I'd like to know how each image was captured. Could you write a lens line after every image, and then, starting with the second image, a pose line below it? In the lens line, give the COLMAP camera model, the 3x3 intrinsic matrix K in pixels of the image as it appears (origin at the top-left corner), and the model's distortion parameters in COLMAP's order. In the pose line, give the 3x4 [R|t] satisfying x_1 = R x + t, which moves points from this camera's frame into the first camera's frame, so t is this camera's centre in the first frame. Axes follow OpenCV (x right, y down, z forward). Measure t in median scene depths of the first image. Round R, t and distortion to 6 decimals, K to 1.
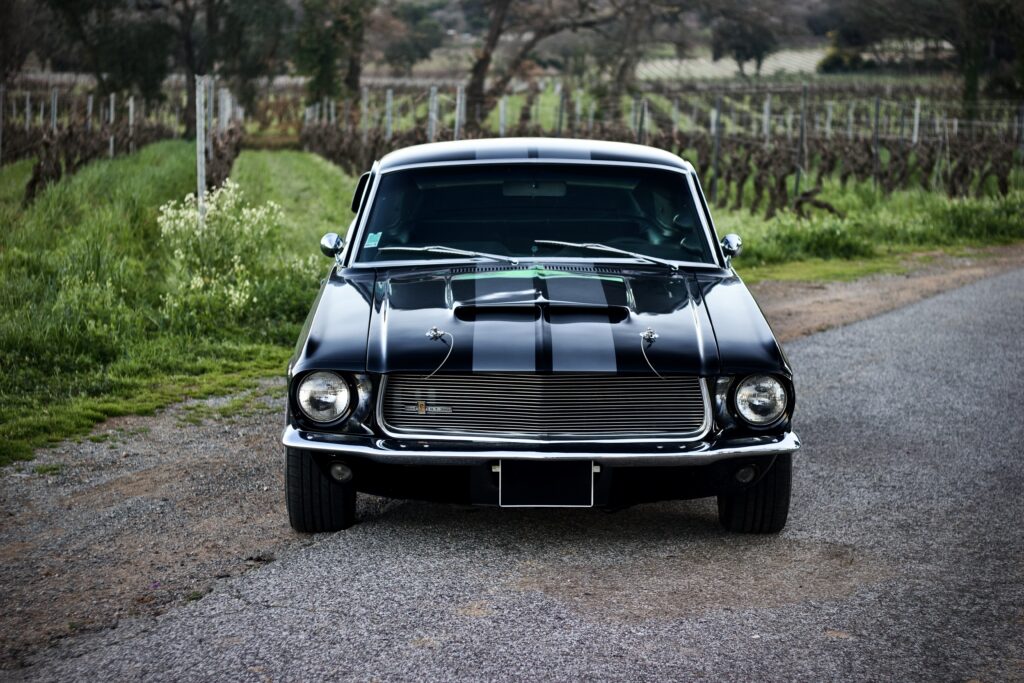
lens RADIAL K [[2993.9, 0, 512.7], [0, 2993.9, 341.0], [0, 0, 1]] dist [-0.168774, 0.000000]
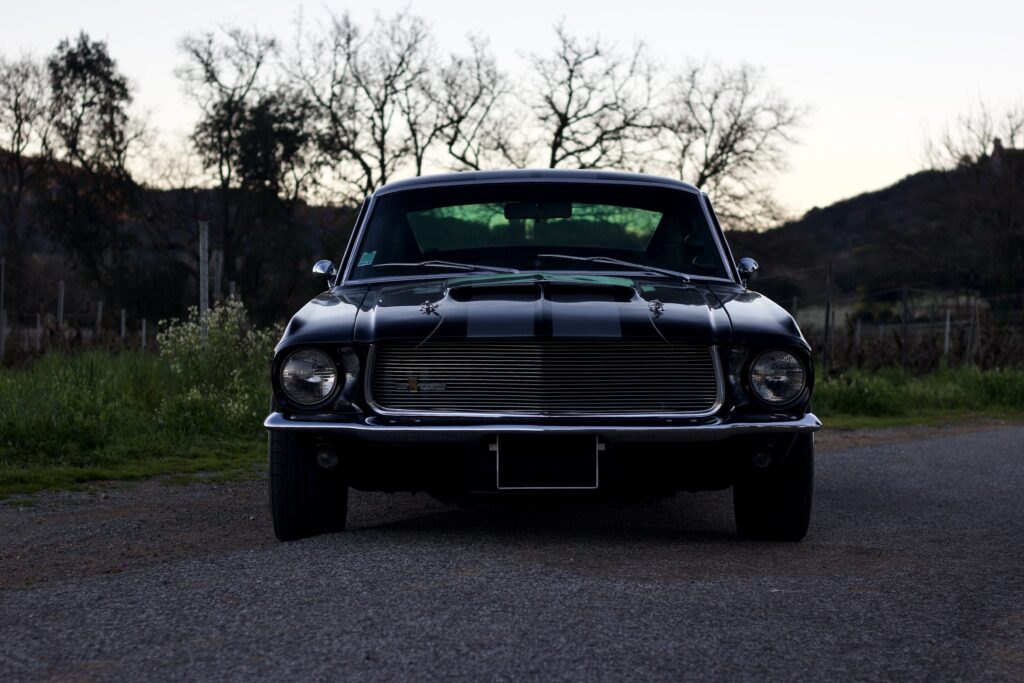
lens RADIAL K [[2993.9, 0, 511.7], [0, 2993.9, 341.8], [0, 0, 1]] dist [-0.168774, 0.000000]
pose [[0.999897, -0.007764, -0.012110, 0.010369], [0.006166, 0.991904, -0.126841, 0.113930], [0.012996, 0.126753, 0.991849, 0.066929]]
